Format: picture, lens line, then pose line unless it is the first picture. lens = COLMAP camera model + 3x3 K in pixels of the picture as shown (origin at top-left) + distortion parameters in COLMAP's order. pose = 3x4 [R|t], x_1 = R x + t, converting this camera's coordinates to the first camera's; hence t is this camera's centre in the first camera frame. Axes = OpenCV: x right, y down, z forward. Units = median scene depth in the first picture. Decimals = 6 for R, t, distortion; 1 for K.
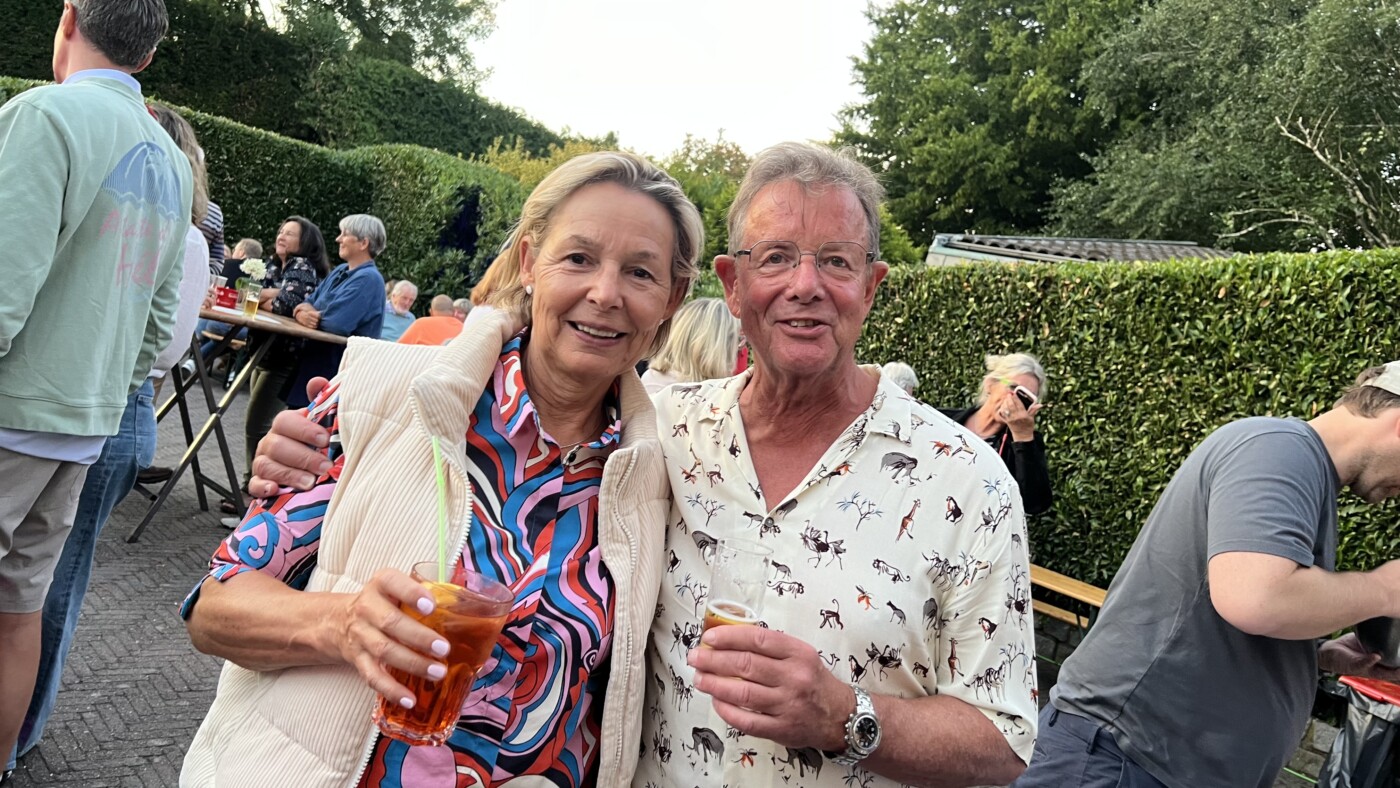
lens RADIAL K [[1056.7, 0, 700.0], [0, 1056.7, 394.0], [0, 0, 1]] dist [0.073661, -0.069287]
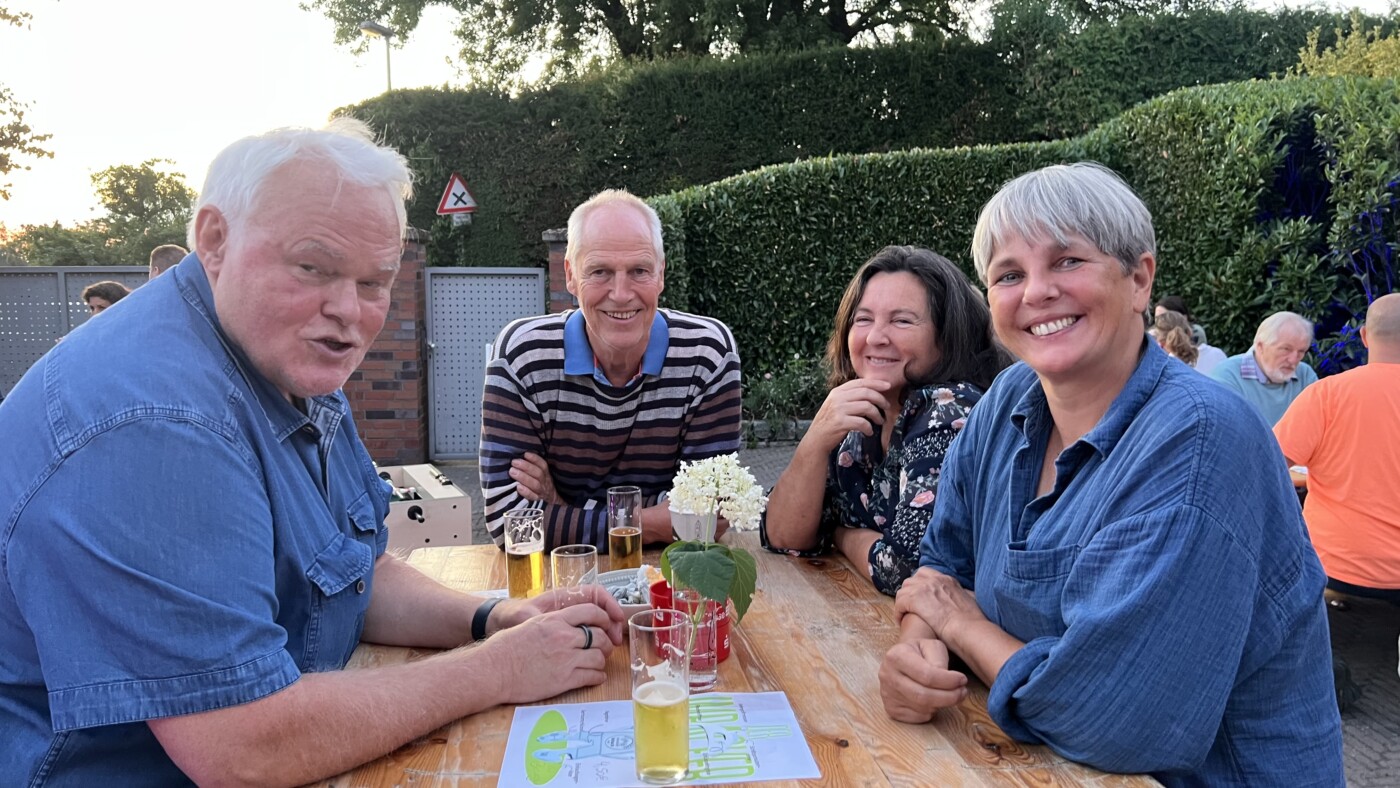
lens RADIAL K [[1056.7, 0, 700.0], [0, 1056.7, 394.0], [0, 0, 1]] dist [0.073661, -0.069287]
pose [[0.733511, -0.201020, -0.649271, -0.099318], [0.187997, 0.978000, -0.090409, -0.046635], [0.653161, -0.055745, 0.755165, 0.310921]]
